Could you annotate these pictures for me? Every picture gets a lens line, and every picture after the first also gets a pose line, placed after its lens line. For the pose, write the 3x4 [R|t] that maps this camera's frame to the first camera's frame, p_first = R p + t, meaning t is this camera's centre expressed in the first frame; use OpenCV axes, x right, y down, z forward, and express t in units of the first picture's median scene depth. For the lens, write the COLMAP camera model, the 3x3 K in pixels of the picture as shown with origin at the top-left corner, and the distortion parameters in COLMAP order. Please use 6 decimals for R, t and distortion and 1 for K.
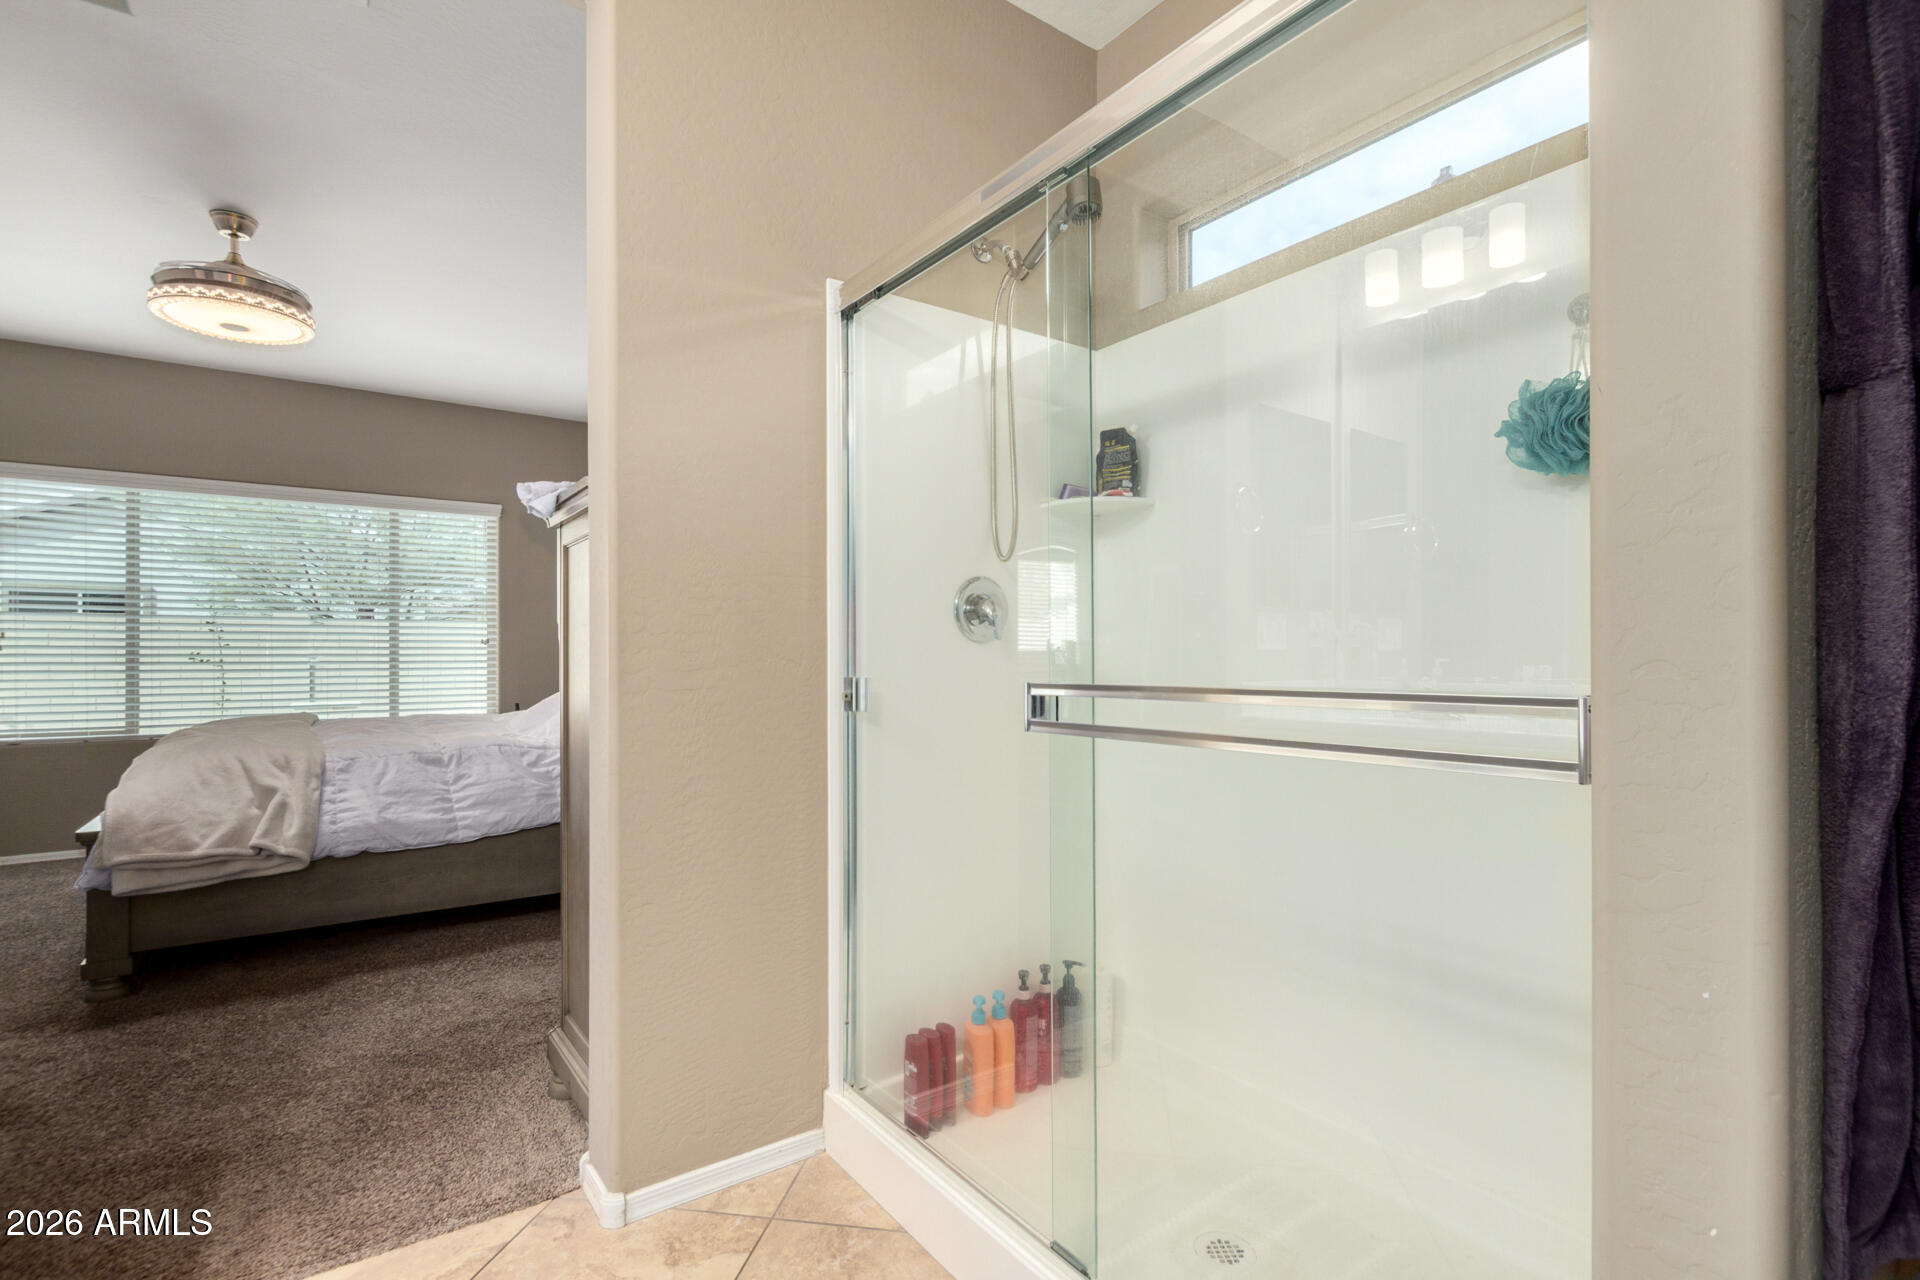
lens RADIAL K [[896.9, 0, 964.9], [0, 896.9, 656.3], [0, 0, 1]] dist [0.000614, -0.000640]
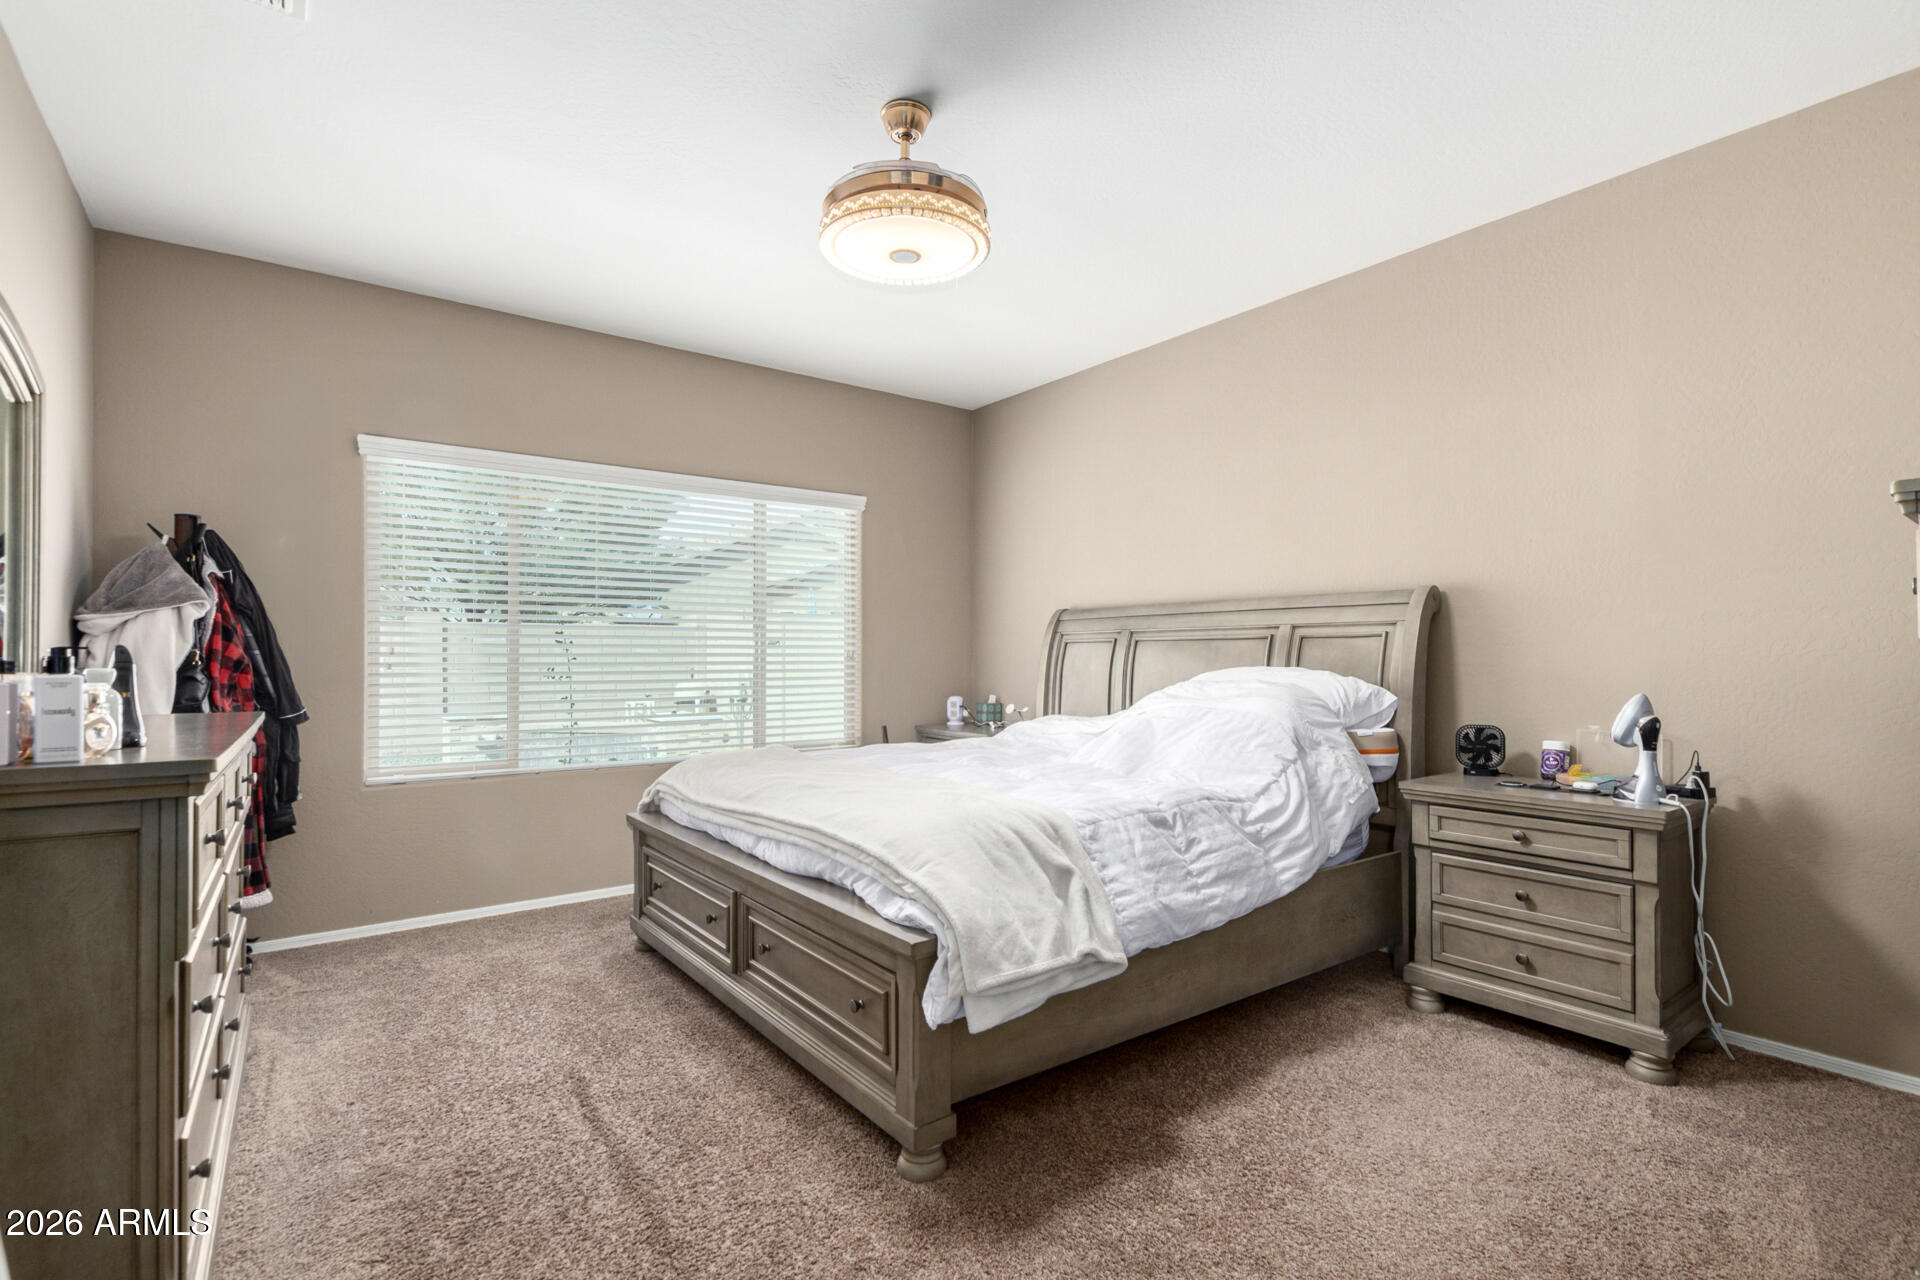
lens RADIAL K [[896.9, 0, 964.9], [0, 896.9, 656.3], [0, 0, 1]] dist [0.000614, -0.000640]
pose [[0.999796, 0.001016, 0.020184, -0.785092], [-0.000991, 0.999999, -0.001213, -0.024164], [-0.020185, 0.001192, 0.999796, 0.238166]]
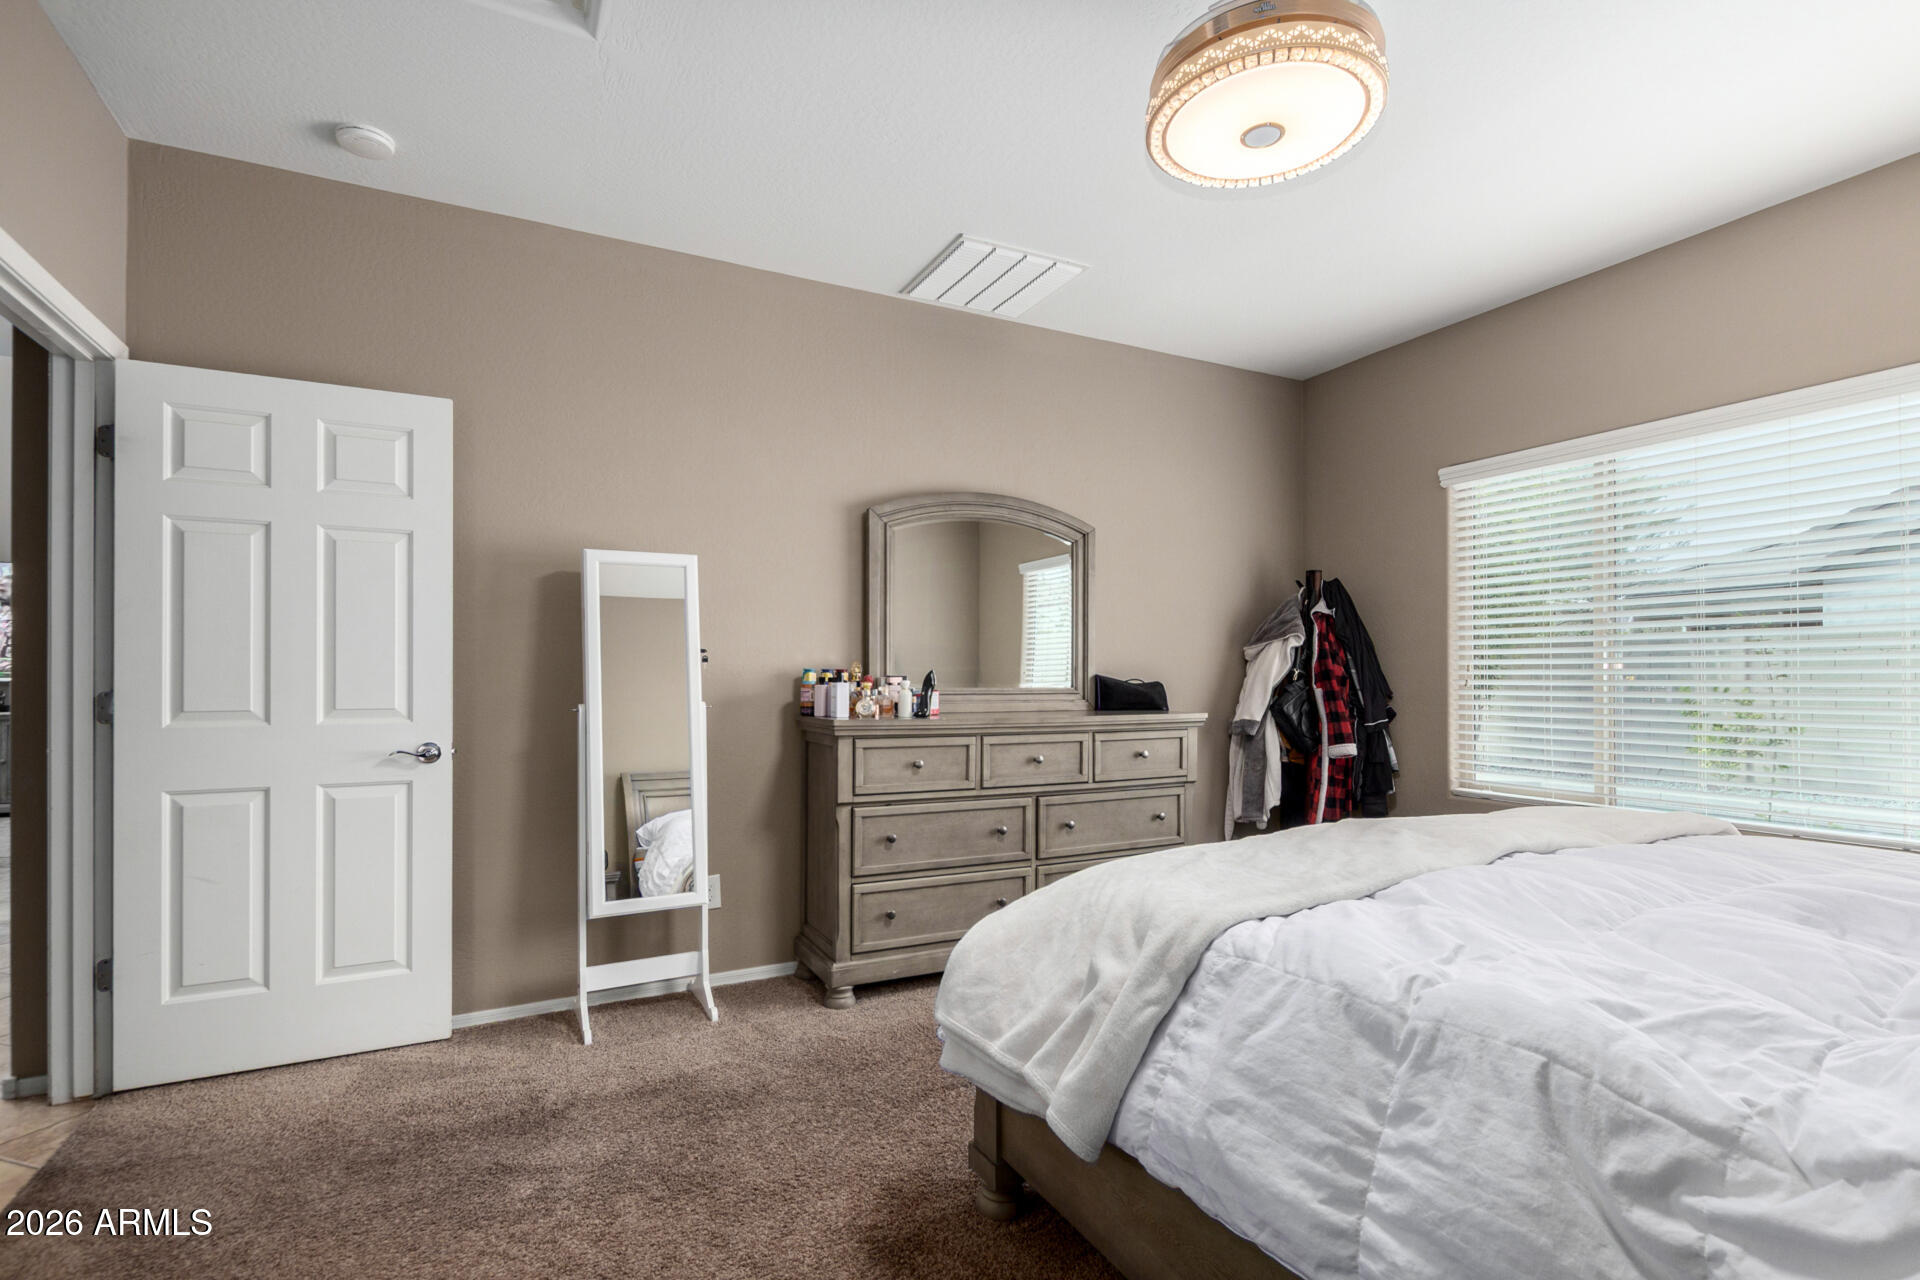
lens RADIAL K [[896.9, 0, 964.9], [0, 896.9, 656.3], [0, 0, 1]] dist [0.000614, -0.000640]
pose [[-0.135771, -0.017991, -0.990577, -0.214218], [0.001221, 0.999831, -0.018326, -0.027129], [0.990740, -0.003698, -0.135726, 0.898753]]
